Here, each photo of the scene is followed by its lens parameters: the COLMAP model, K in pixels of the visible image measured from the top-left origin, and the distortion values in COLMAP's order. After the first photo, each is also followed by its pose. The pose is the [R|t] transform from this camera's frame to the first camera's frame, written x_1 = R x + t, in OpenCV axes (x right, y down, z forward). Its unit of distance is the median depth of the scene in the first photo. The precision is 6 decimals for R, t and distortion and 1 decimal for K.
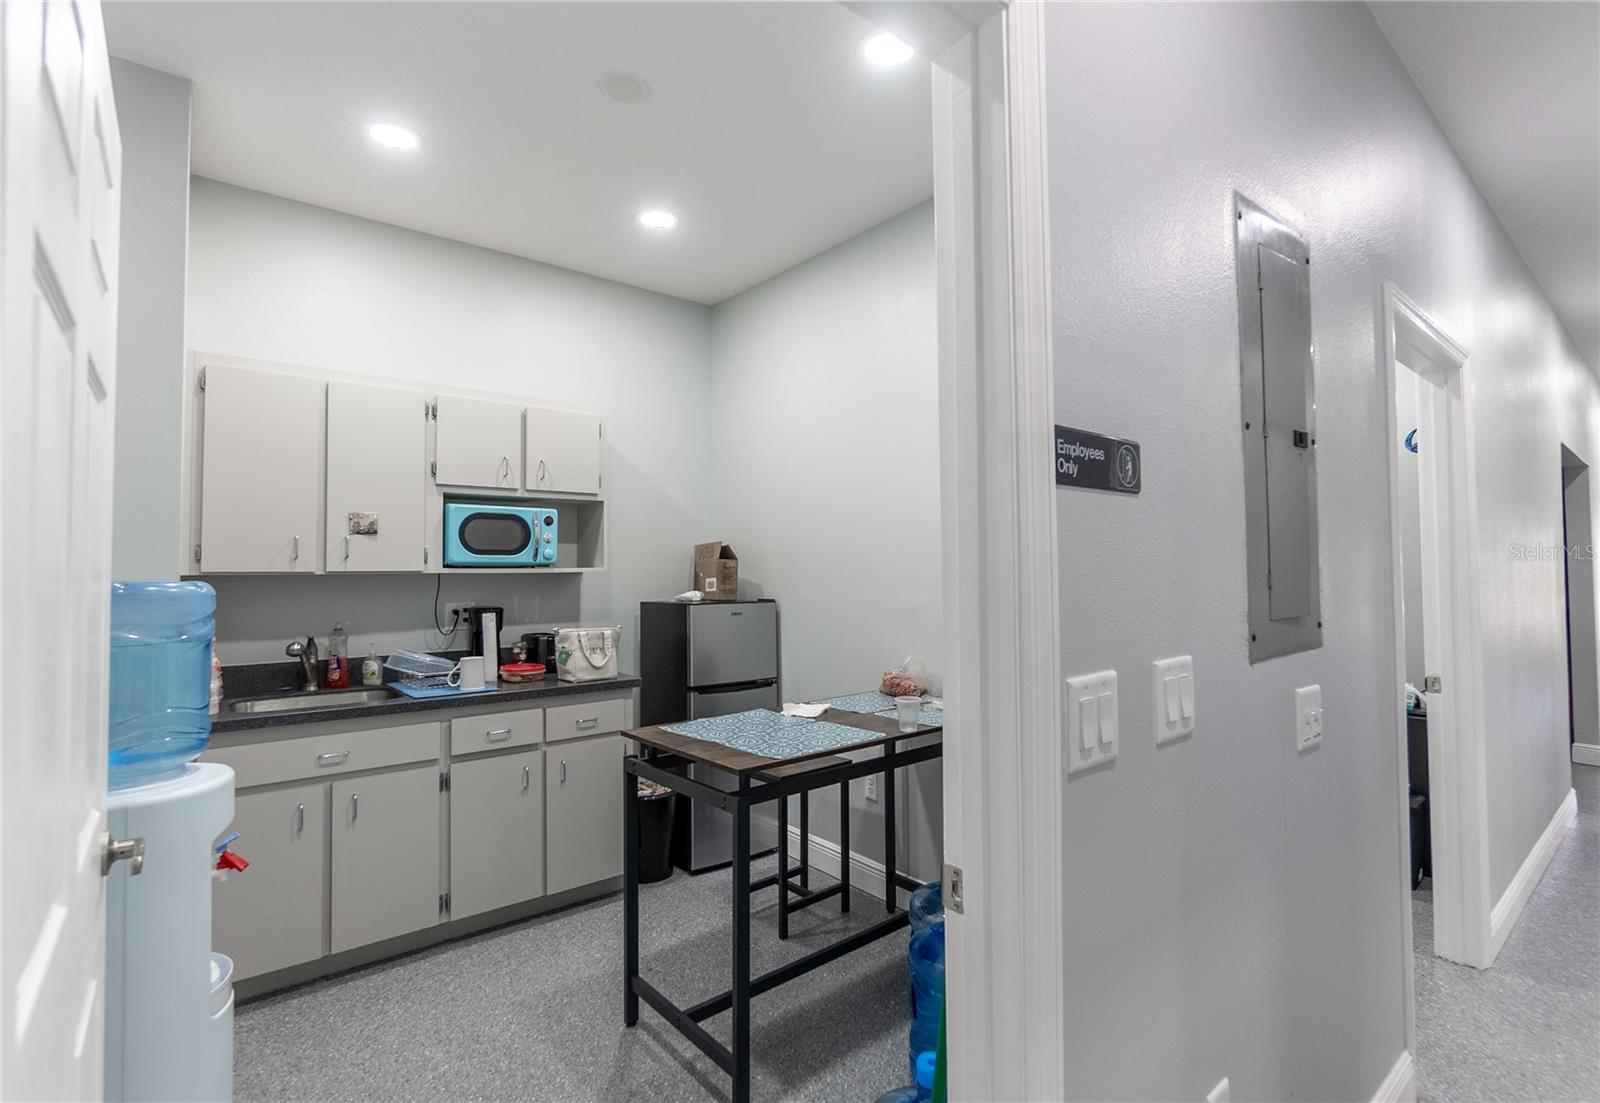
lens RADIAL K [[755.1, 0, 791.9], [0, 755.1, 550.3], [0, 0, 1]] dist [0.000318, 0.000693]
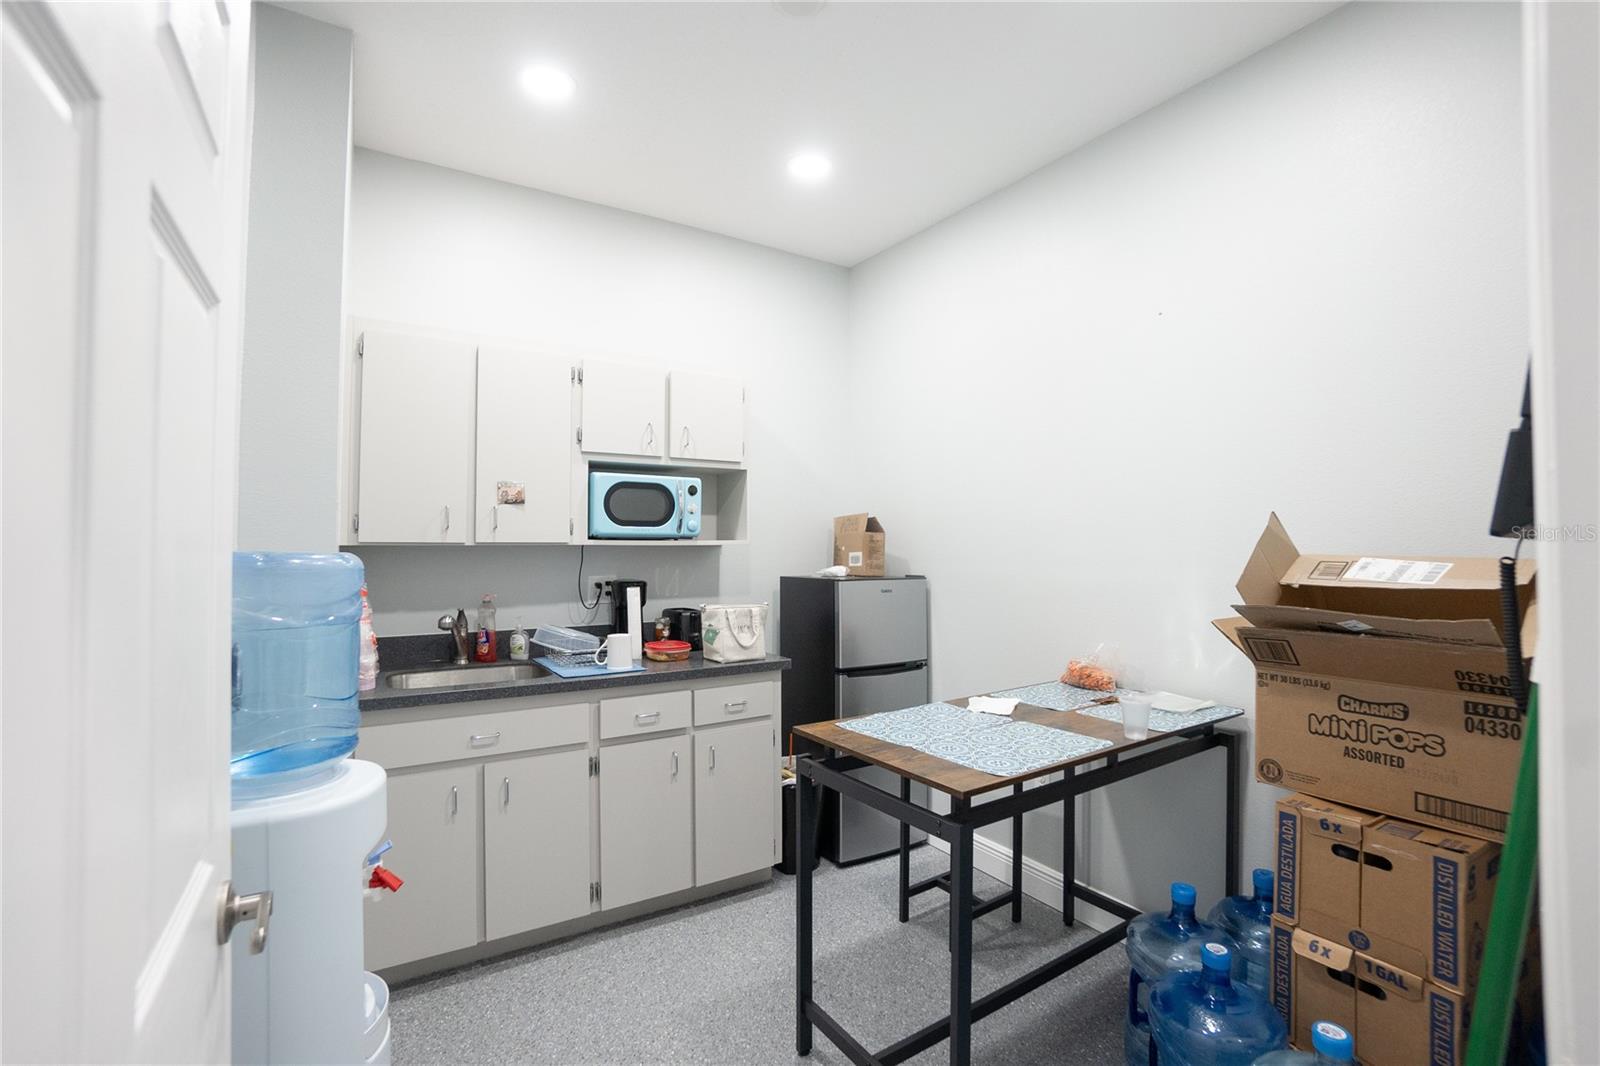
lens RADIAL K [[720.7, 0, 800.0], [0, 720.7, 533.0], [0, 0, 1]] dist [-0.050006, 0.019765]
pose [[0.992961, 0.004432, -0.118360, -0.090079], [-0.003153, 0.999935, 0.010993, 0.004196], [0.118401, -0.010542, 0.992910, 0.133044]]
